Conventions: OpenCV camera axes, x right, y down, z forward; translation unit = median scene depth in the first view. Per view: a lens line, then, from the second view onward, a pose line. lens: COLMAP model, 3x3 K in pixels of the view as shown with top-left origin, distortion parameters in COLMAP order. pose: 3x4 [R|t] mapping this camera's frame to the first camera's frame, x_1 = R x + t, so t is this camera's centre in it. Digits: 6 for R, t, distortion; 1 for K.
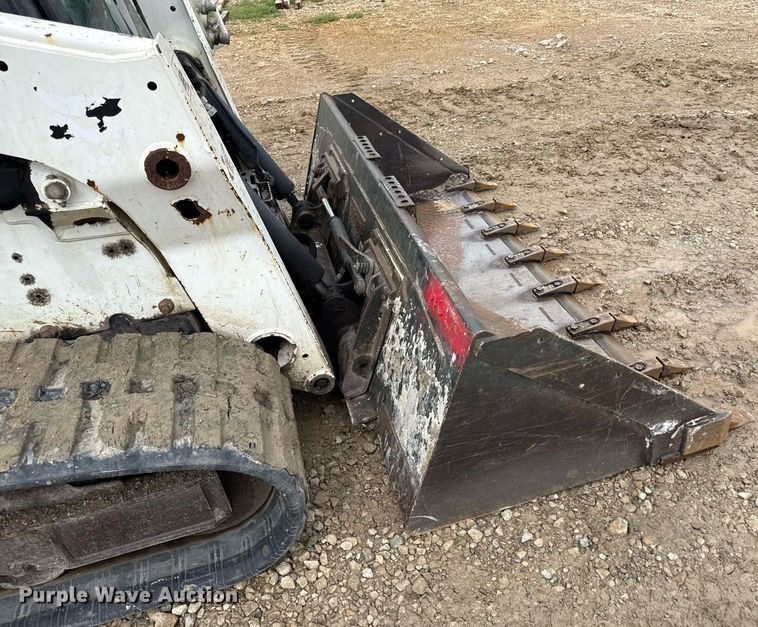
lens RADIAL K [[591.8, 0, 416.5], [0, 591.8, 317.6], [0, 0, 1]] dist [0.024730, -0.017673]
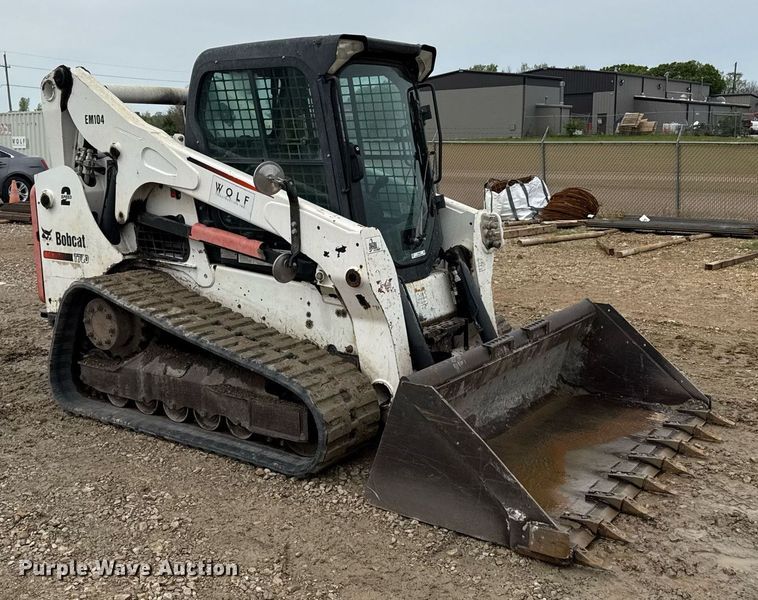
lens RADIAL K [[833.4, 0, 372.1], [0, 833.4, 295.8], [0, 0, 1]] dist [0.048951, 0.000000]
pose [[0.613472, 0.213138, -0.760411, 1.621068], [-0.488136, 0.859258, -0.152966, 0.207357], [0.620786, 0.465024, 0.631171, -0.743378]]
